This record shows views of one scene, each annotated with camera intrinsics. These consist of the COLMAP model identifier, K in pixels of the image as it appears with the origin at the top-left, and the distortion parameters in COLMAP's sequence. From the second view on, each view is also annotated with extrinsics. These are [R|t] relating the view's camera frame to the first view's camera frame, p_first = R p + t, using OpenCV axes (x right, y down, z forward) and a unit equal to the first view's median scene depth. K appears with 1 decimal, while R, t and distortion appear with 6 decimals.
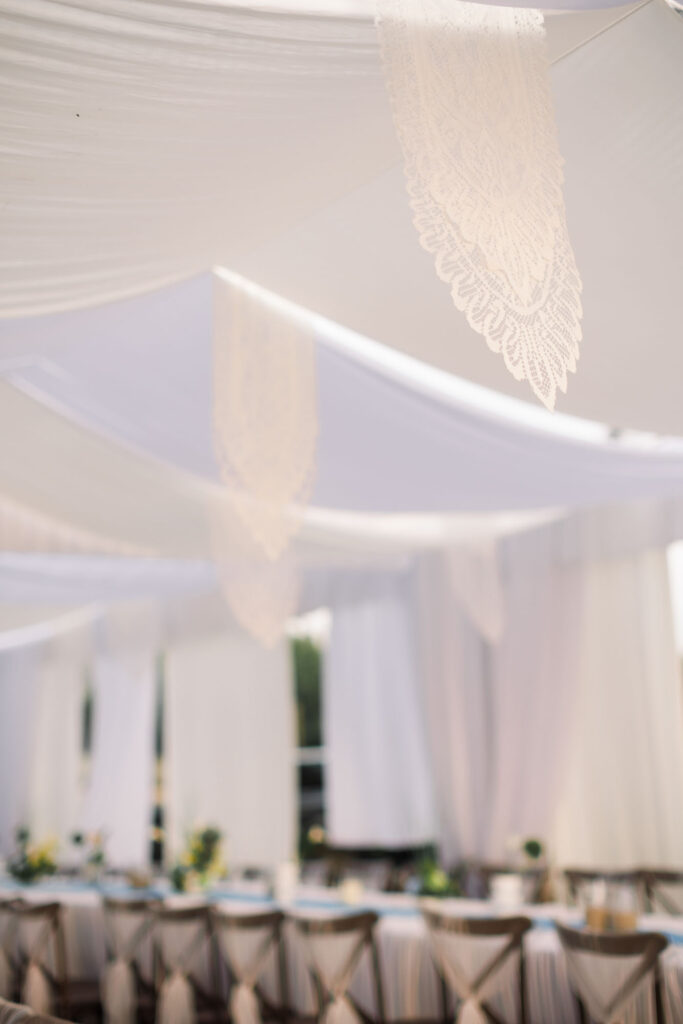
lens RADIAL K [[1411.4, 0, 308.1], [0, 1411.4, 510.6], [0, 0, 1]] dist [0.151836, -0.014915]
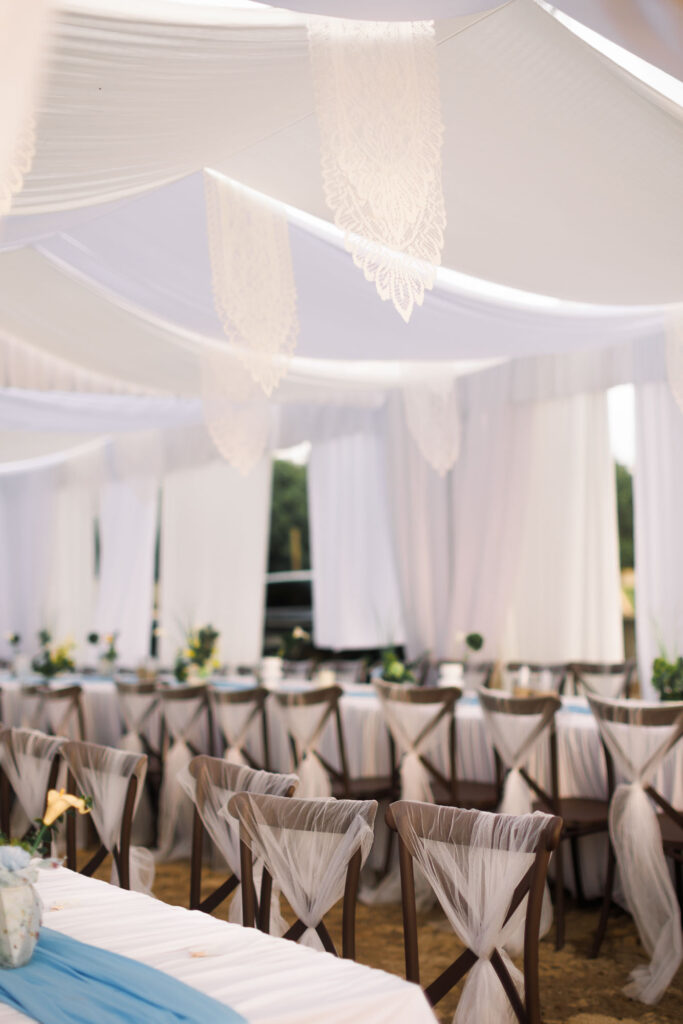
lens RADIAL K [[1454.5, 0, 342.4], [0, 1454.5, 513.2], [0, 0, 1]] dist [0.013192, -1.318736]
pose [[0.999825, 0.011612, 0.014700, 0.031724], [-0.013318, 0.992459, 0.121854, -0.020510], [-0.013174, -0.122028, 0.992439, -0.231663]]
